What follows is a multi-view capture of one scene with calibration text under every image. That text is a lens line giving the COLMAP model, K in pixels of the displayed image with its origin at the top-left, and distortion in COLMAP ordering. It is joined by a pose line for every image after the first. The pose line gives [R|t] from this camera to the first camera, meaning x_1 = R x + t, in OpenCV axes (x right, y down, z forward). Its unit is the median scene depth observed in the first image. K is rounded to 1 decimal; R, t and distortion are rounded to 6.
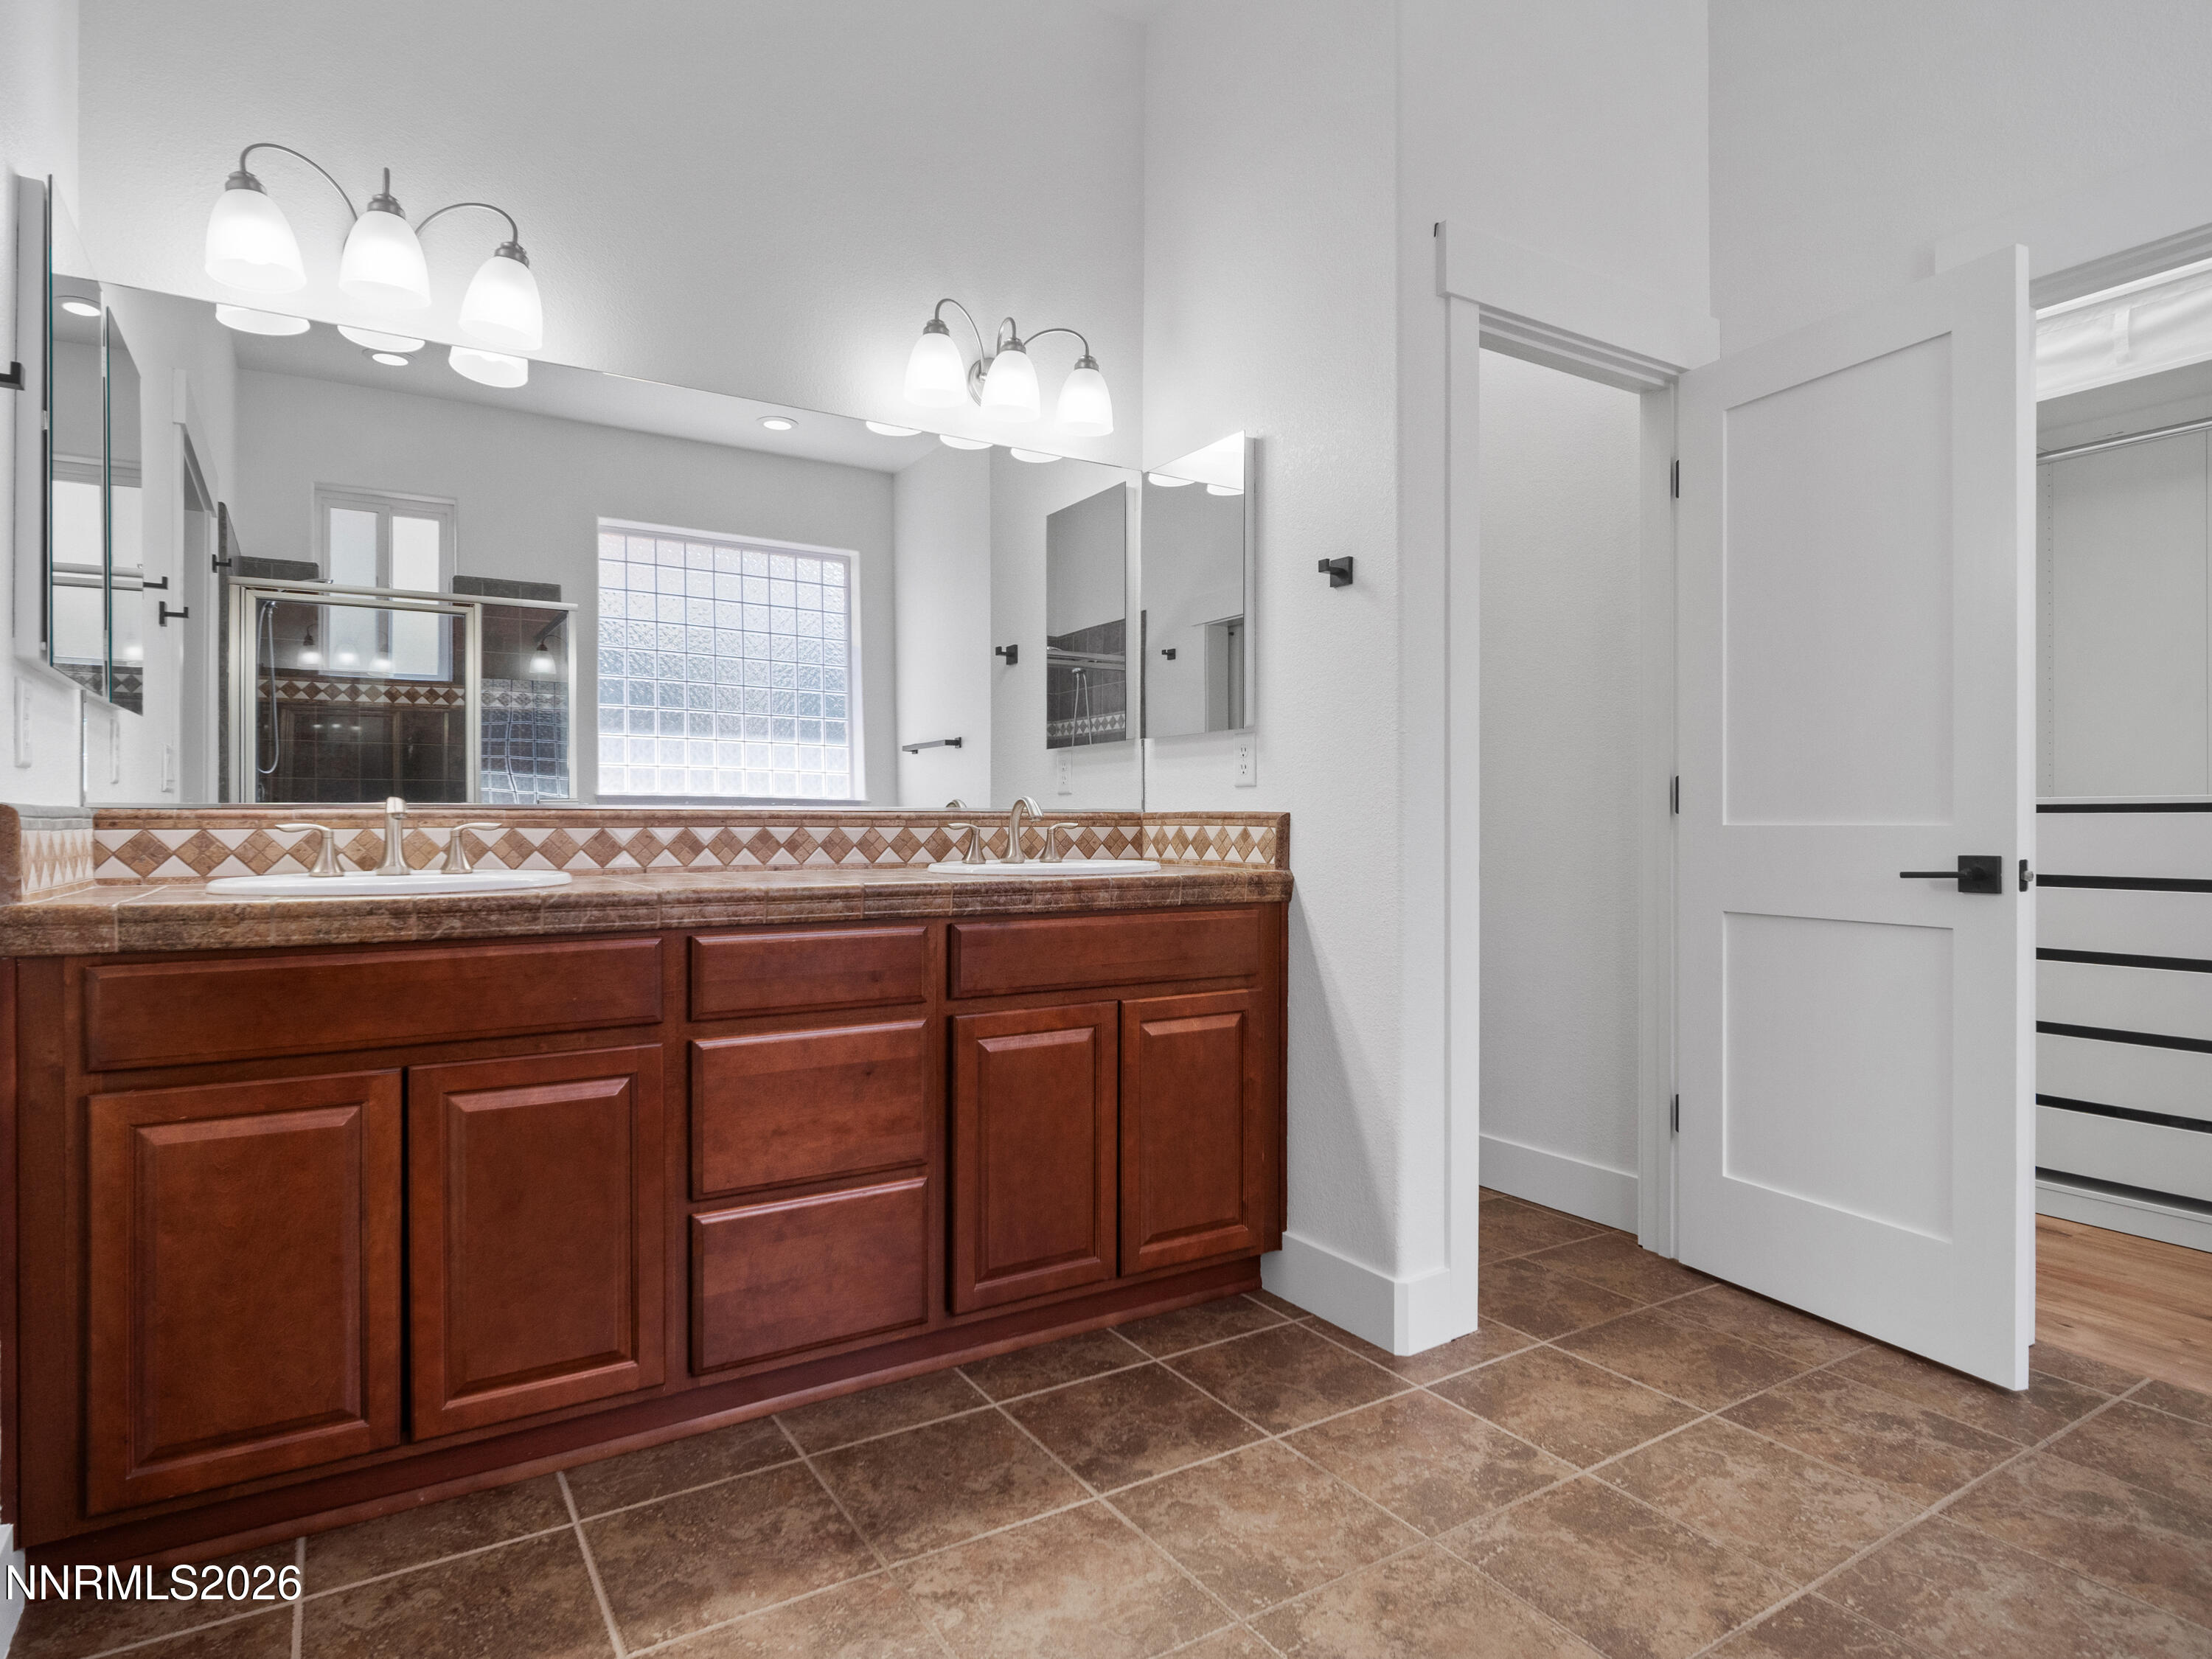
lens RADIAL K [[1210.9, 0, 1096.8], [0, 1210.9, 818.5], [0, 0, 1]] dist [-0.001097, -0.003397]
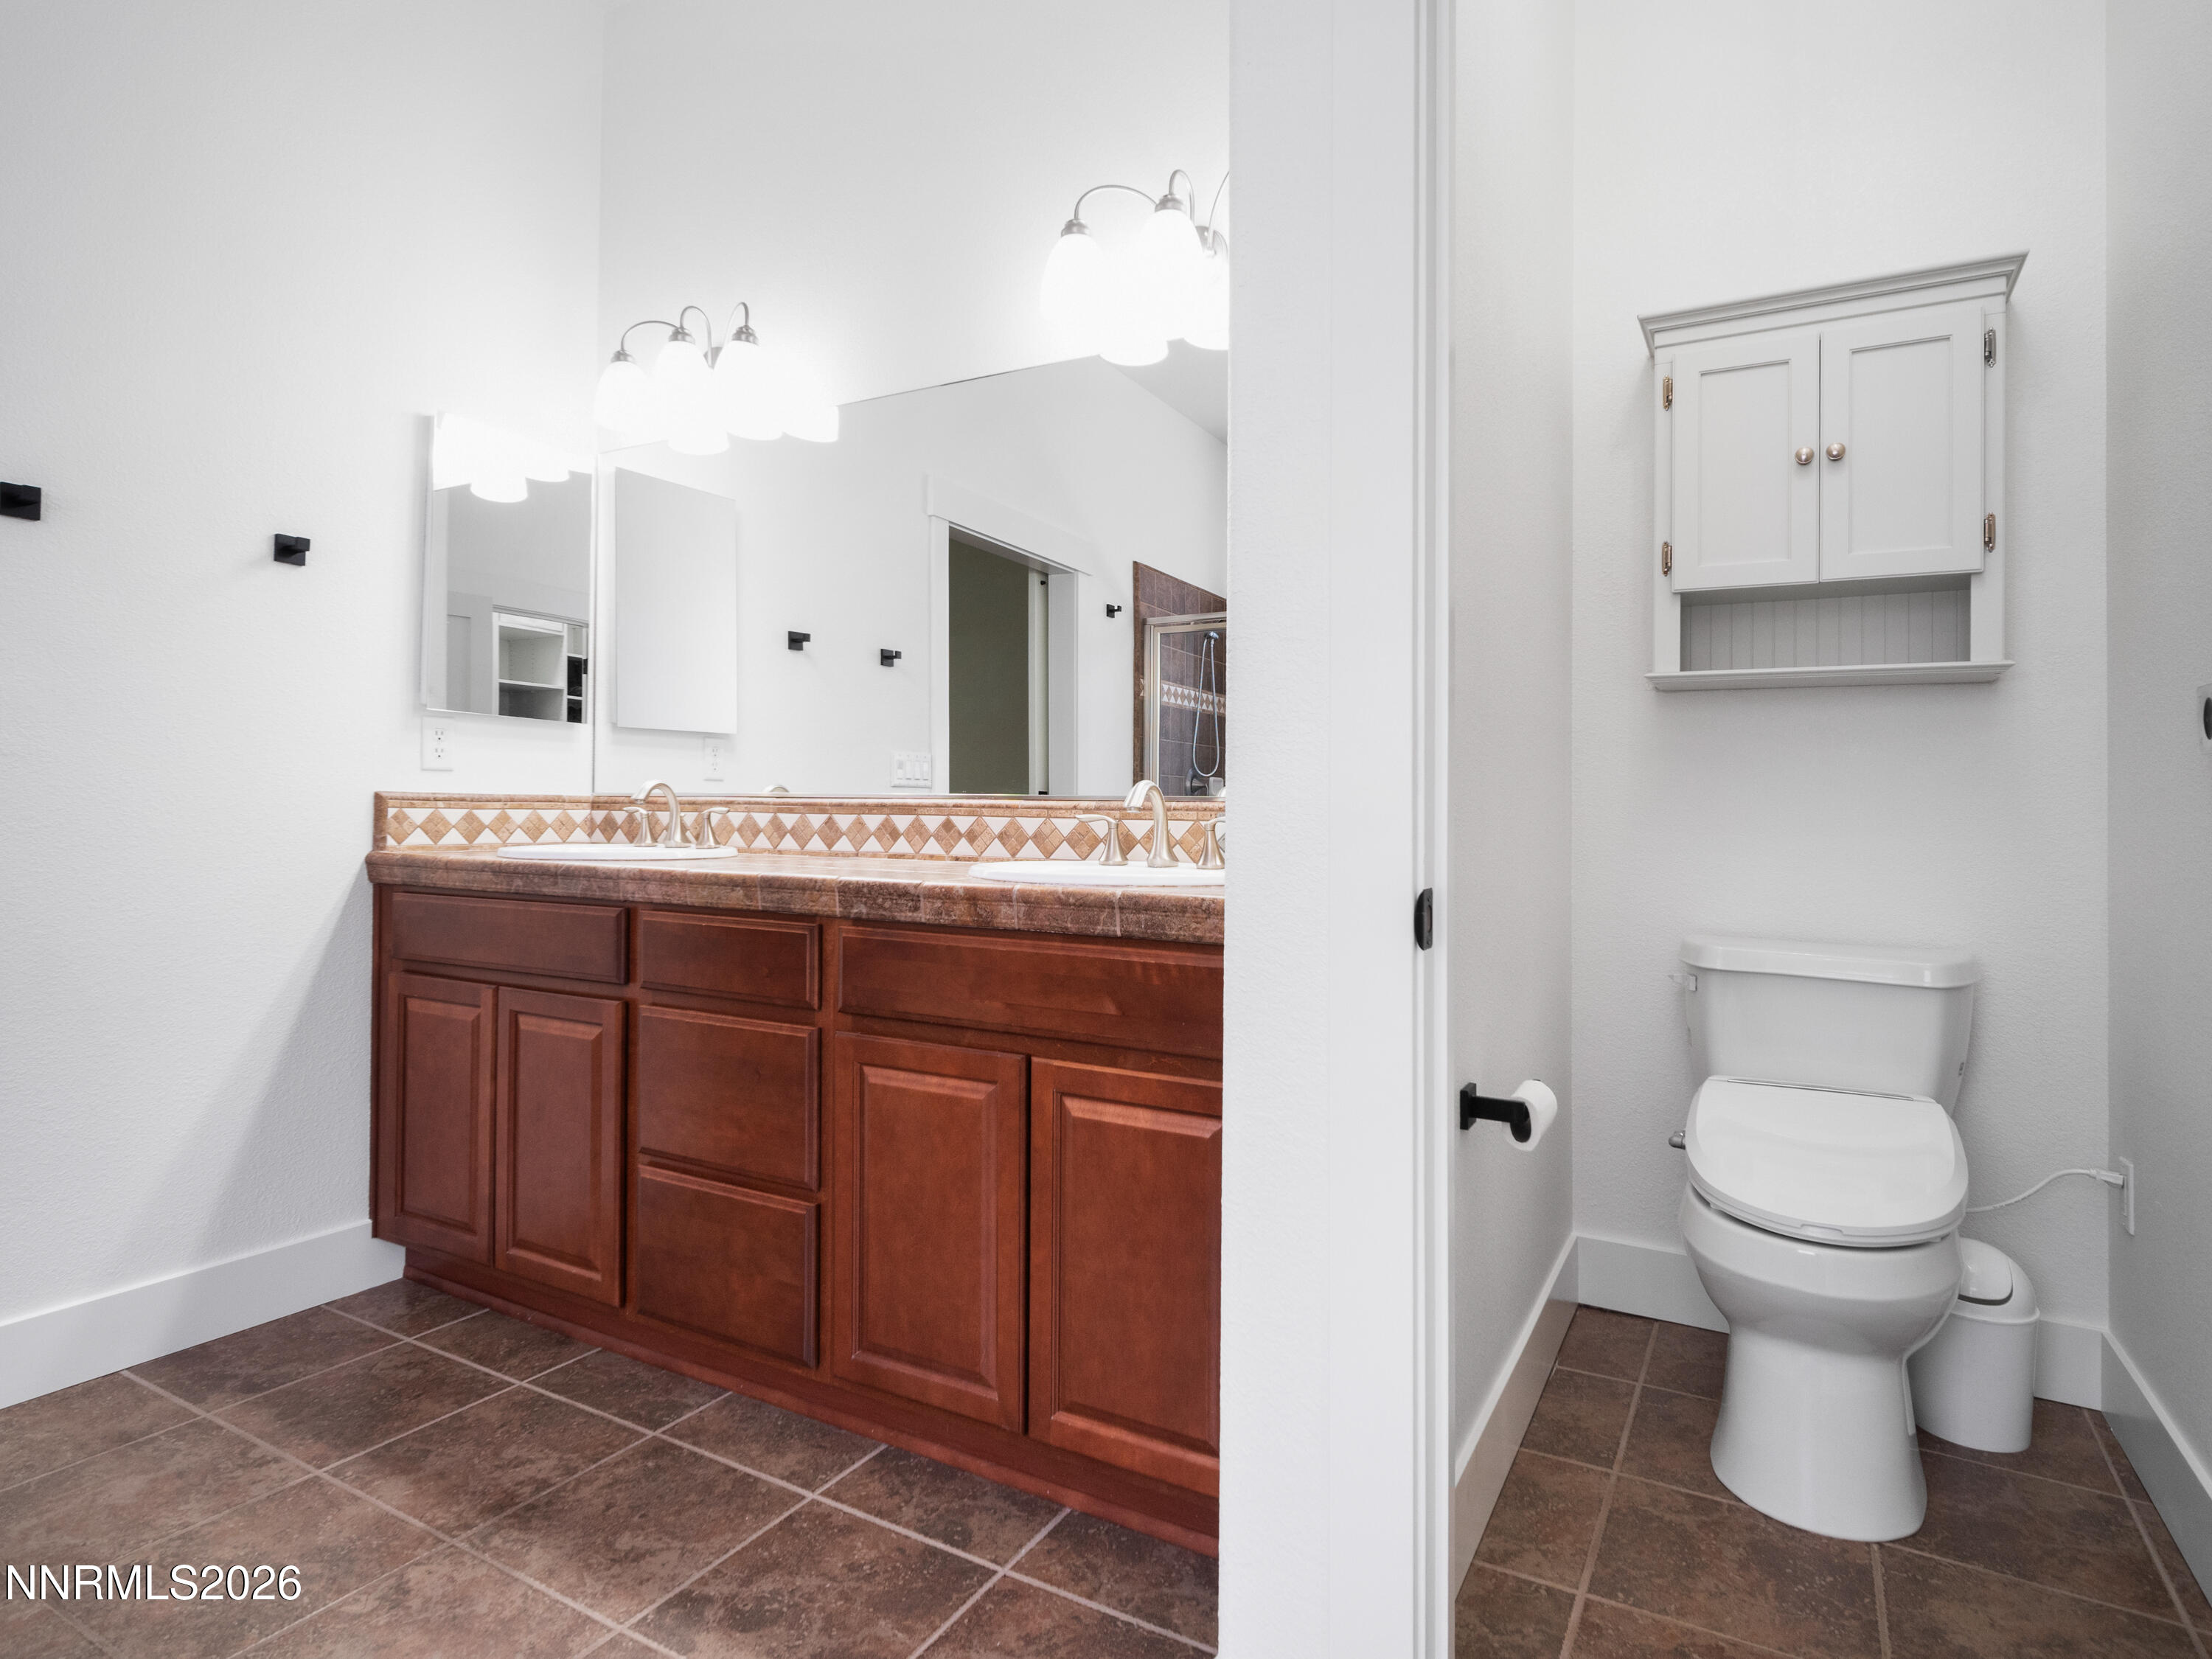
lens RADIAL K [[1210.9, 0, 1108.7], [0, 1210.9, 819.0], [0, 0, 1]] dist [-0.001097, -0.003397]
pose [[0.481844, 0.010492, -0.876194, 0.711635], [-0.011779, 0.999916, 0.005496, 0.003158], [0.876178, 0.007672, 0.481927, 0.726820]]
